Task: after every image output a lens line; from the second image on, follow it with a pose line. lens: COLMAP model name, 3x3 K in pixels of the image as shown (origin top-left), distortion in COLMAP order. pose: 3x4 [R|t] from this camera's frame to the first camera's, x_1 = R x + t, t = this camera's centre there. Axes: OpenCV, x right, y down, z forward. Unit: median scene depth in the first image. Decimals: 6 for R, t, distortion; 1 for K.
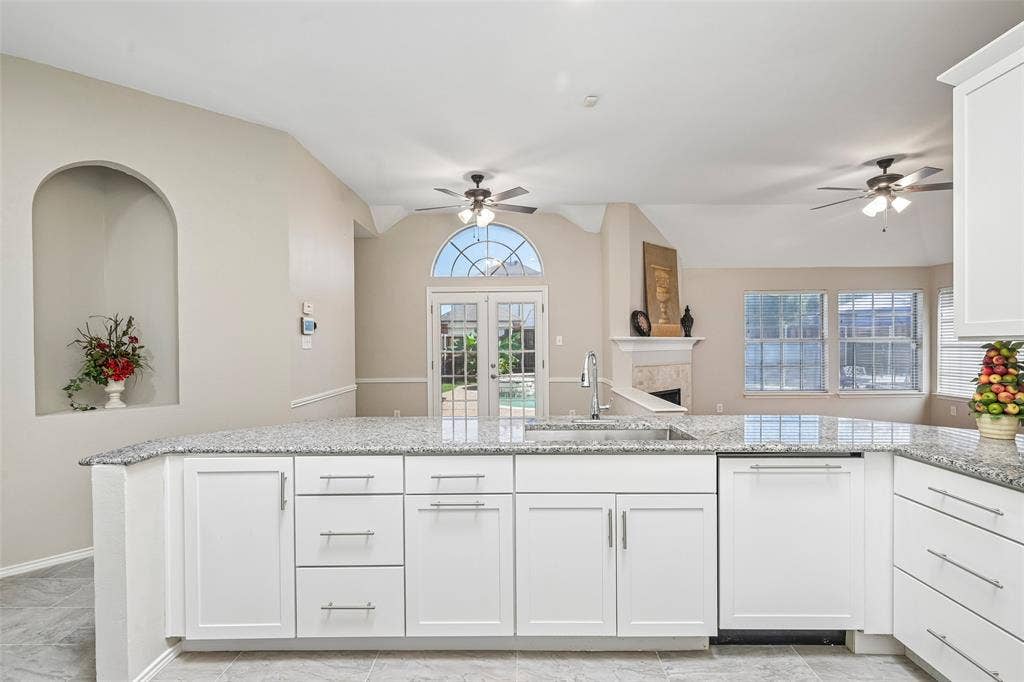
lens RADIAL K [[484.3, 0, 513.8], [0, 484.3, 345.8], [0, 0, 1]] dist [0.001240, -0.000141]
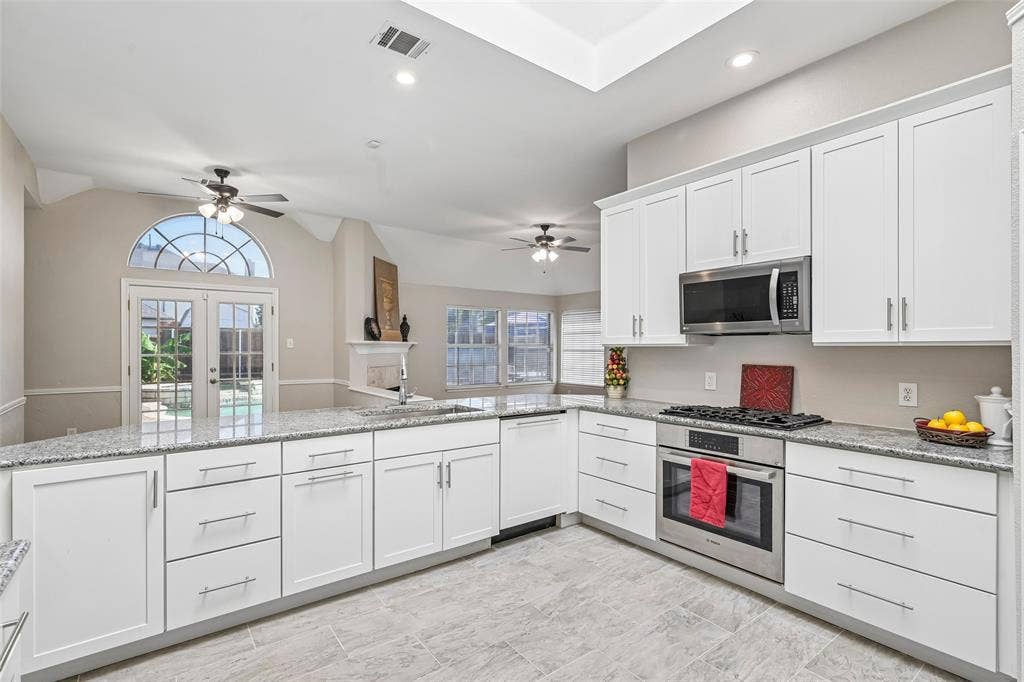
lens RADIAL K [[484.3, 0, 513.8], [0, 484.3, 345.8], [0, 0, 1]] dist [0.001240, -0.000141]
pose [[0.788780, 0.008551, 0.614616, -0.206728], [-0.003573, 0.999950, -0.009327, 0.002312], [-0.614665, 0.005161, 0.788771, -0.107510]]
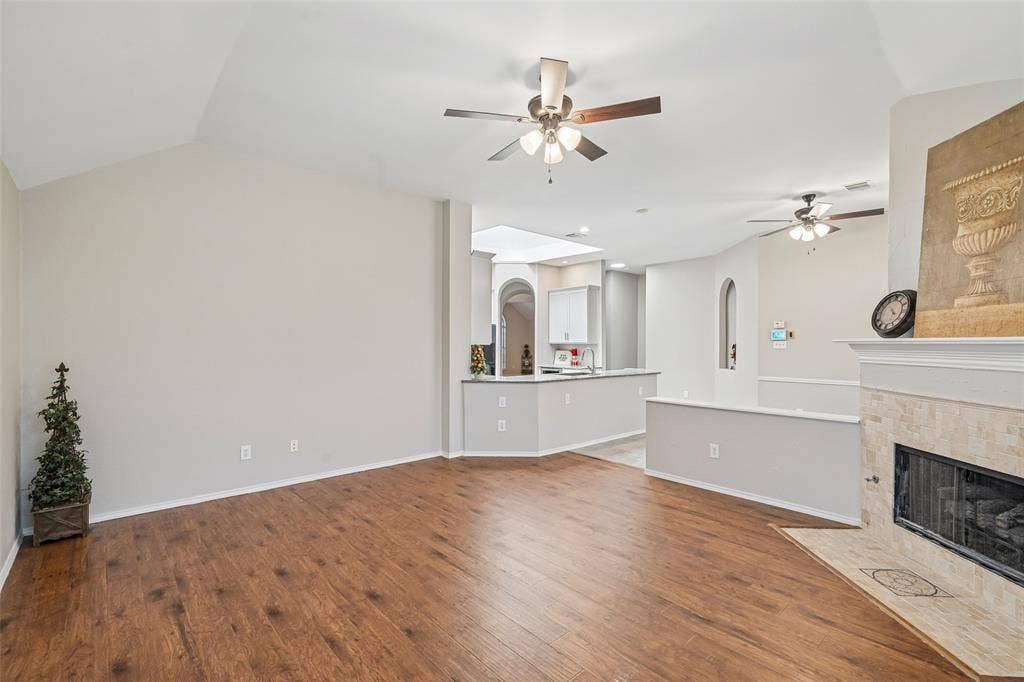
lens RADIAL K [[454.6, 0, 514.3], [0, 454.6, 344.3], [0, 0, 1]] dist [0.001028, 0.000432]
pose [[-0.734433, 0.003567, -0.678672, 1.131234], [-0.005262, 0.999926, 0.010949, -0.018373], [0.678661, 0.011613, -0.734360, 1.317212]]
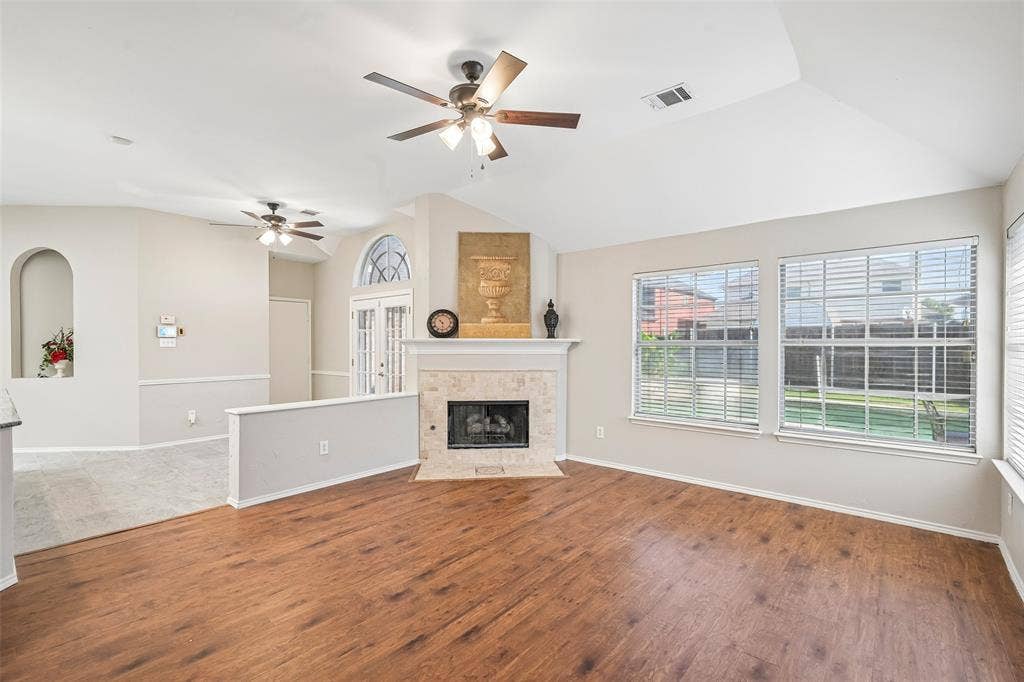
lens RADIAL K [[454.6, 0, 514.3], [0, 454.6, 344.3], [0, 0, 1]] dist [0.001028, 0.000432]
pose [[0.766184, 0.007442, -0.642578, 1.107876], [-0.009047, 0.999959, 0.000794, -0.011039], [0.642557, 0.005205, 0.766220, 0.525648]]
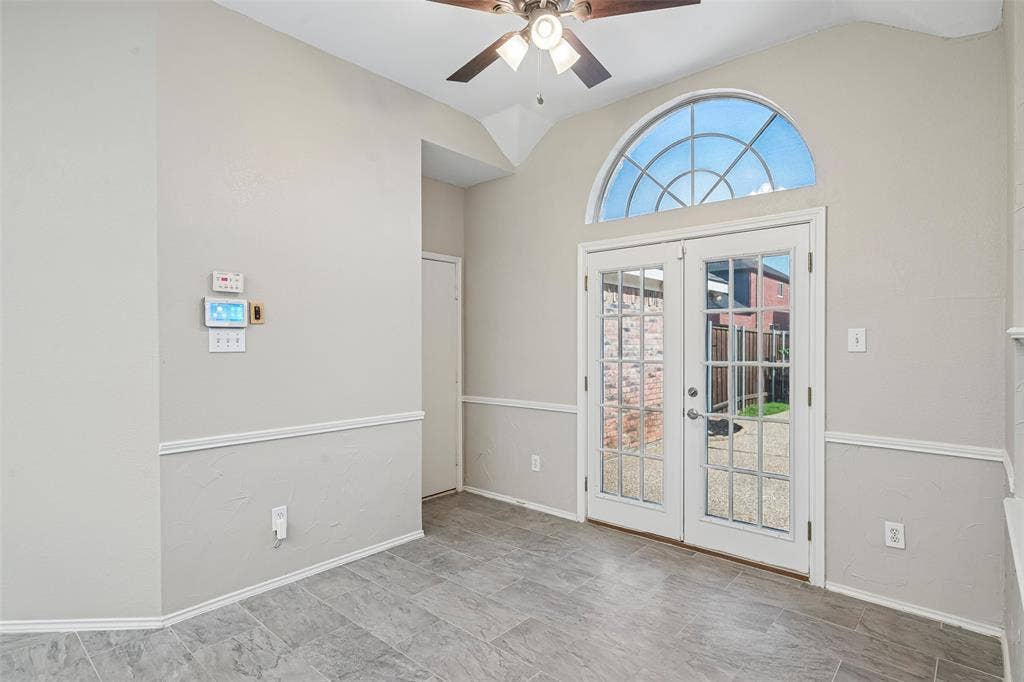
lens RADIAL K [[524.0, 0, 512.0], [0, 524.0, 341.0], [0, 0, 1]] dist [-0.000859, -0.000040]
pose [[0.754769, 0.005993, -0.655963, 0.211207], [-0.010719, 0.999937, -0.003198, -0.007442], [0.655903, 0.009445, 0.754786, 0.641682]]
